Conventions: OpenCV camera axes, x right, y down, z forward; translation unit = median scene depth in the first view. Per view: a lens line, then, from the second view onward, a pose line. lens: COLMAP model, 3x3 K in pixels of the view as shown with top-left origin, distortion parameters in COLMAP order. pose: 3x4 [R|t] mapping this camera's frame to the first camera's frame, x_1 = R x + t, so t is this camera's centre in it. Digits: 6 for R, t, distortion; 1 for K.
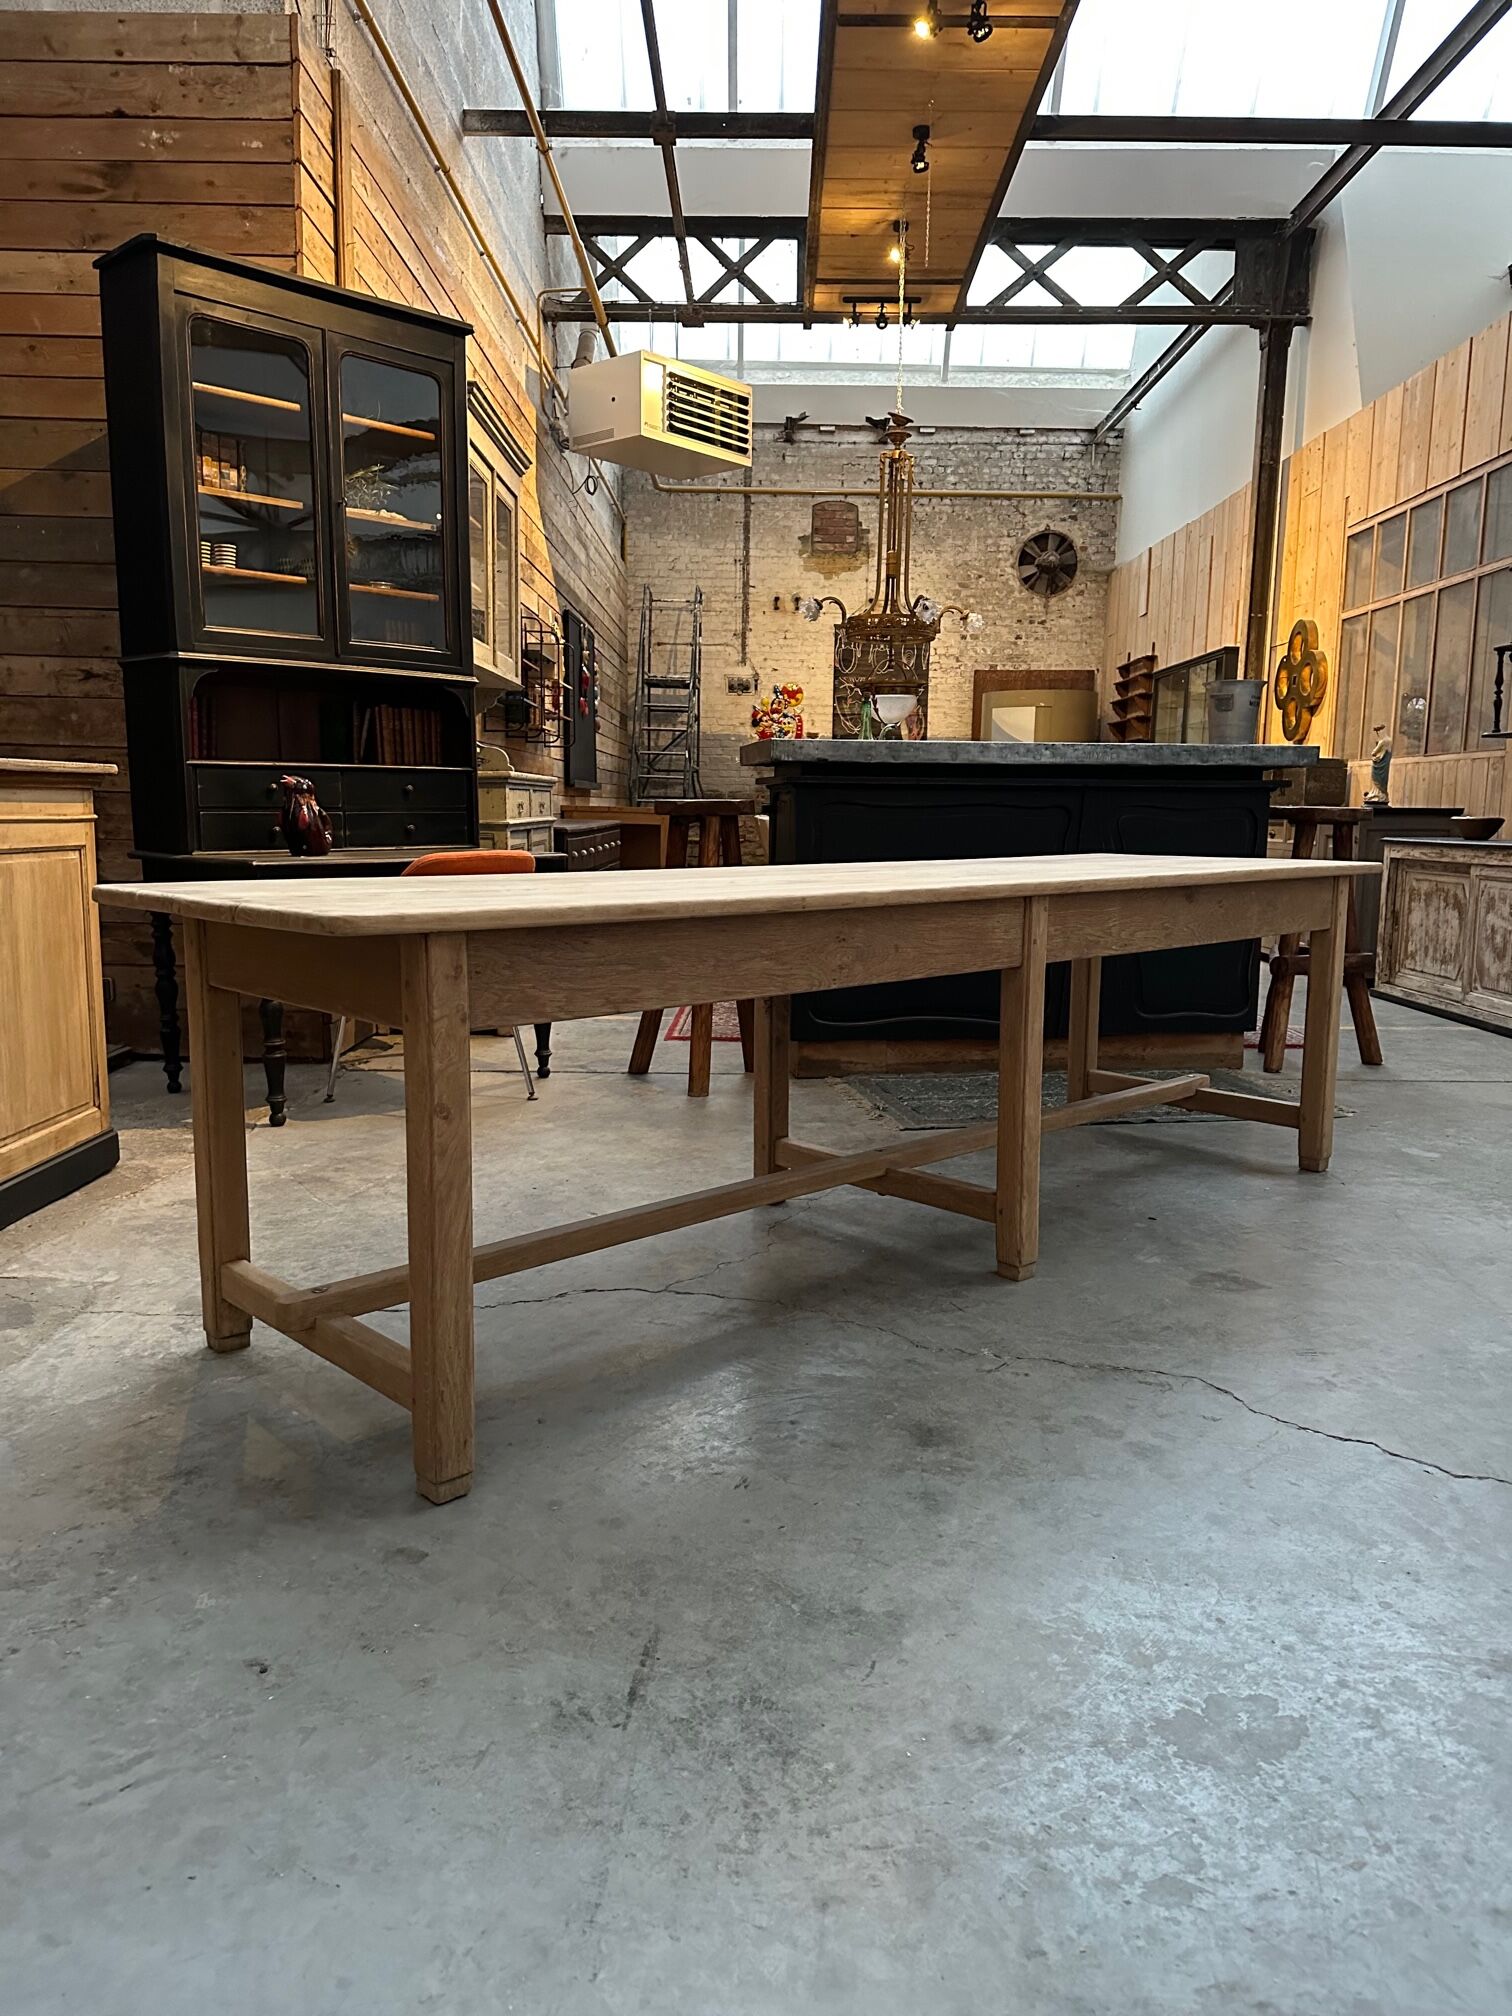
lens RADIAL K [[1412.5, 0, 759.8], [0, 1412.5, 1012.2], [0, 0, 1]] dist [0.027482, -0.034902]
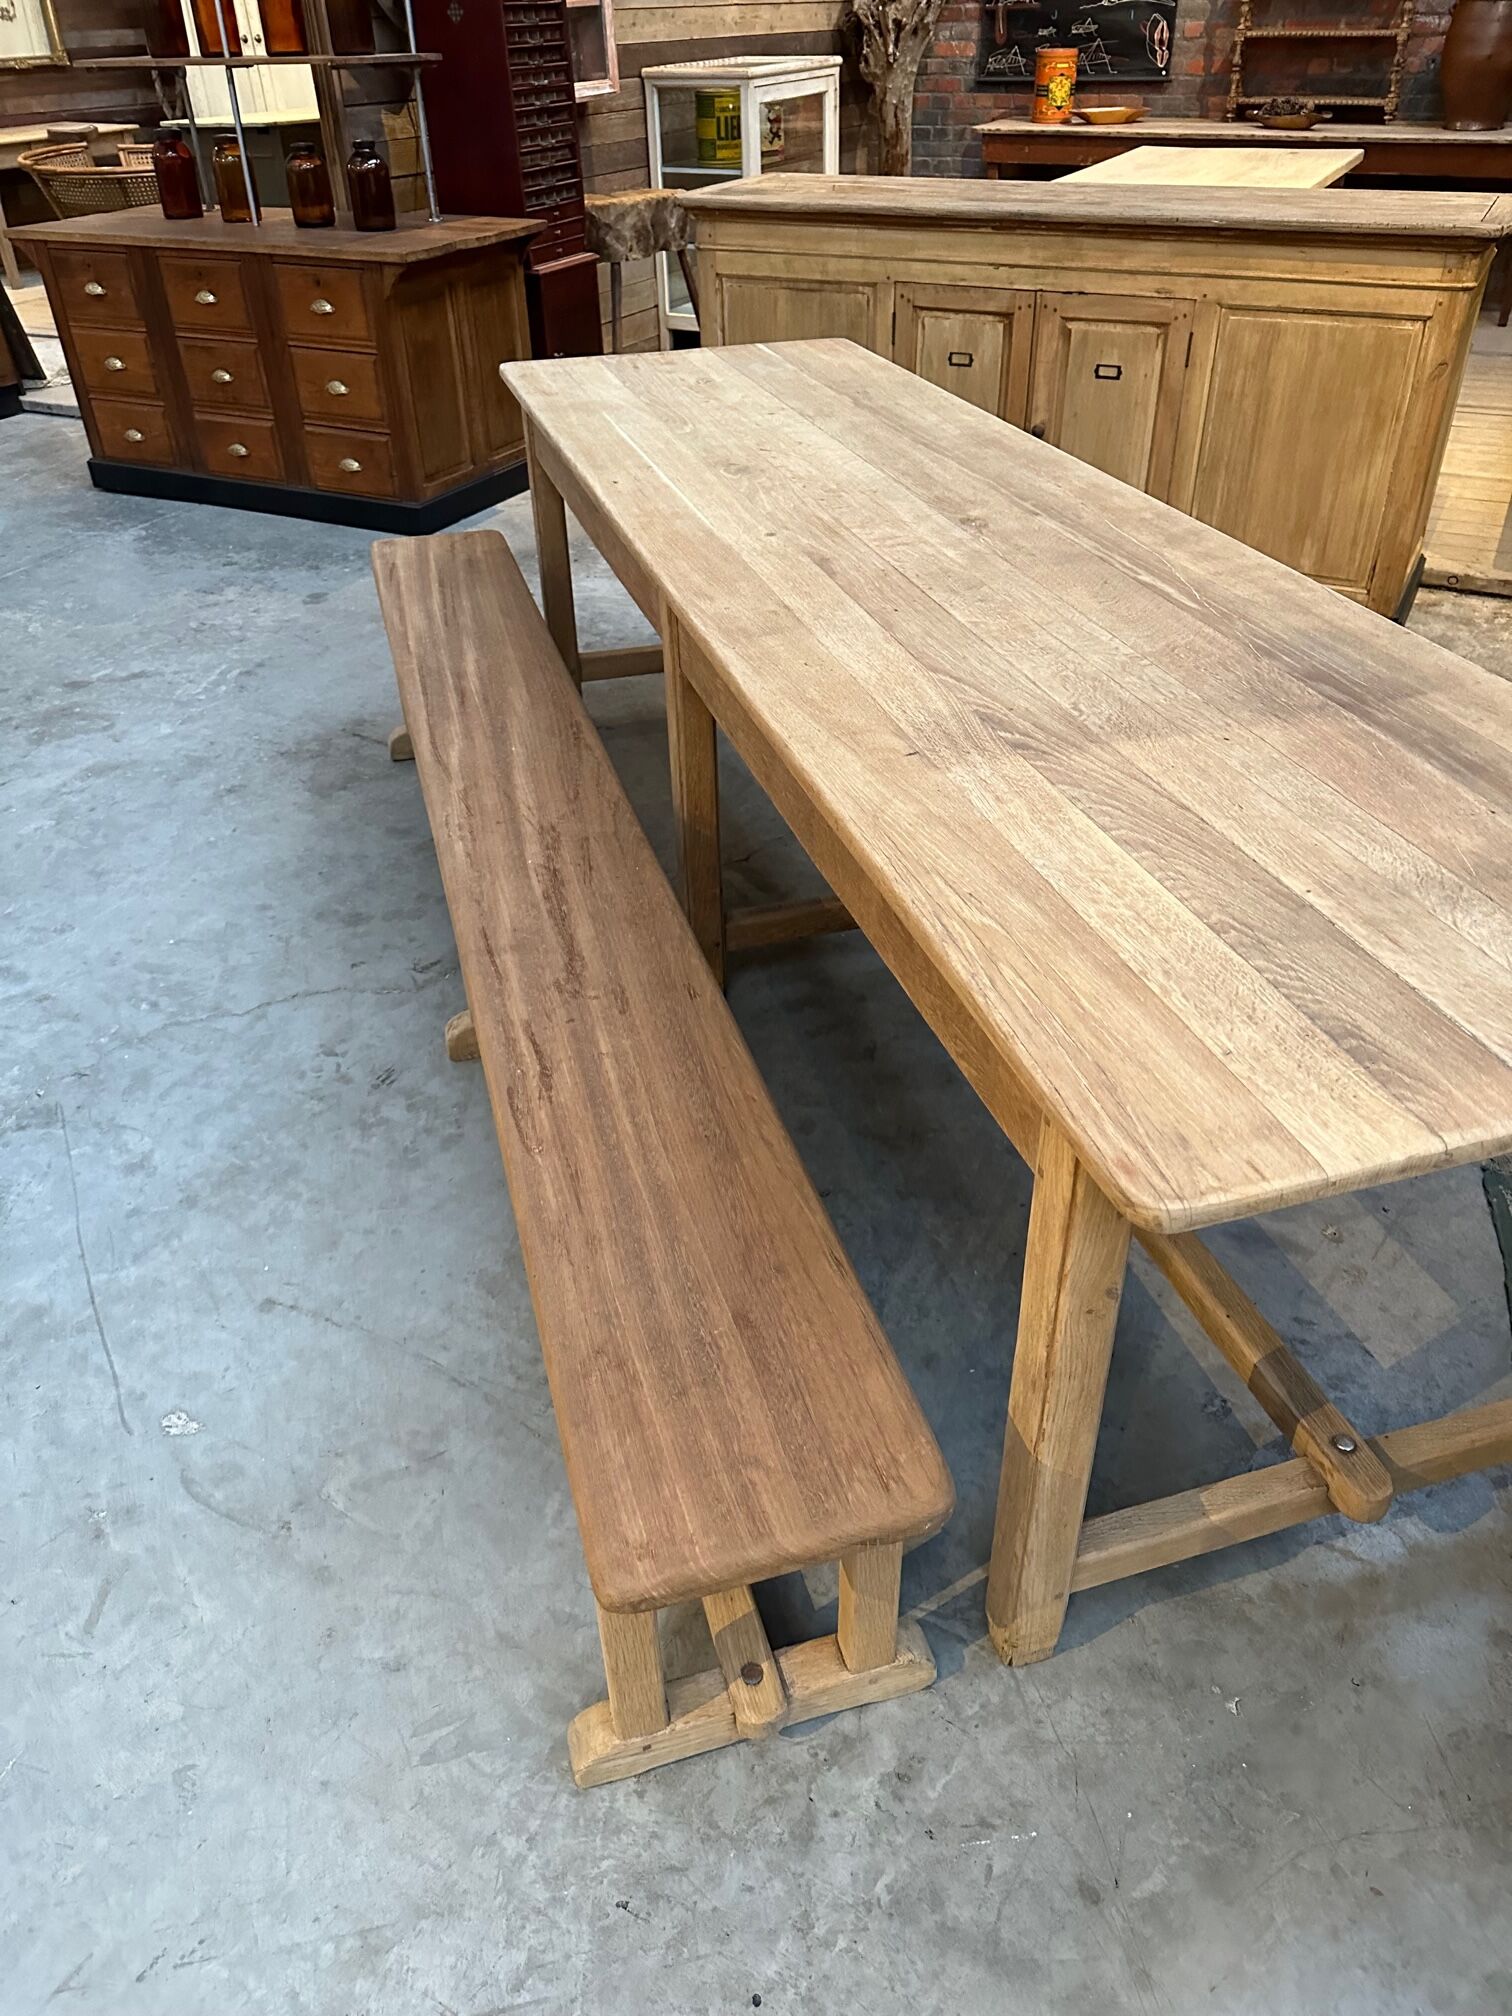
lens RADIAL K [[1412.5, 0, 750.2], [0, 1412.5, 1004.4], [0, 0, 1]] dist [0.027482, -0.034902]
pose [[-0.452142, 0.513262, -0.729473, 0.509364], [-0.109501, 0.779716, 0.616484, -0.224661], [0.885199, 0.358616, -0.296340, 0.797514]]
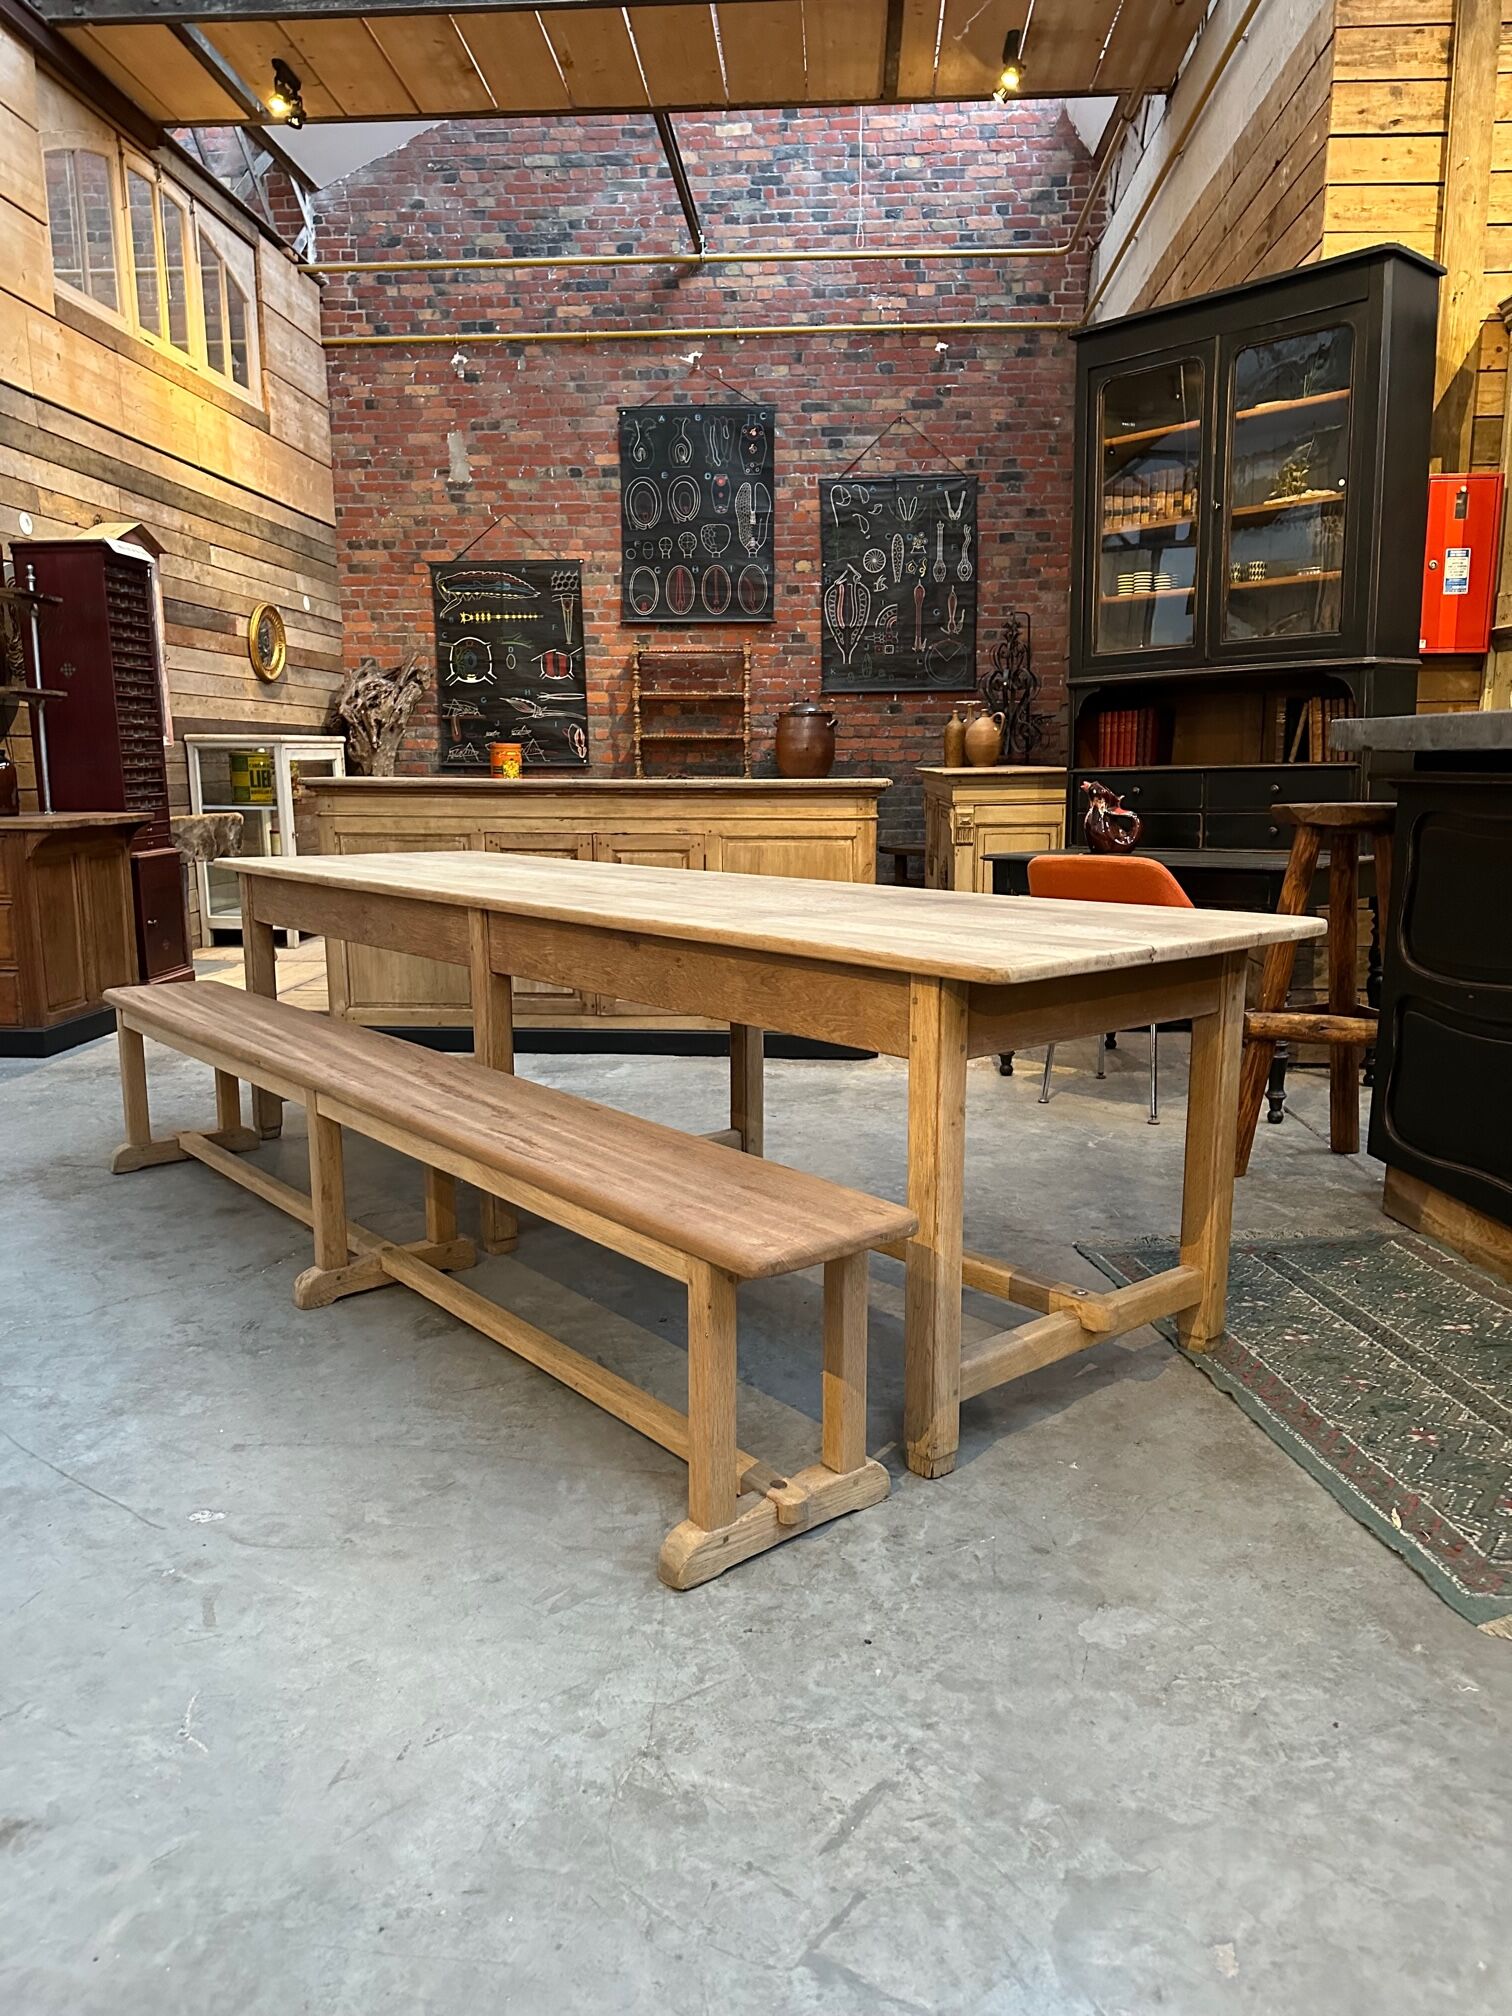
lens RADIAL K [[1412.5, 0, 749.1], [0, 1412.5, 1028.8], [0, 0, 1]] dist [0.027482, -0.034902]
pose [[-0.063083, 0.170846, -0.983276, 0.754247], [-0.141872, 0.973698, 0.178284, -0.126911], [0.987873, 0.150746, -0.037186, 0.744437]]
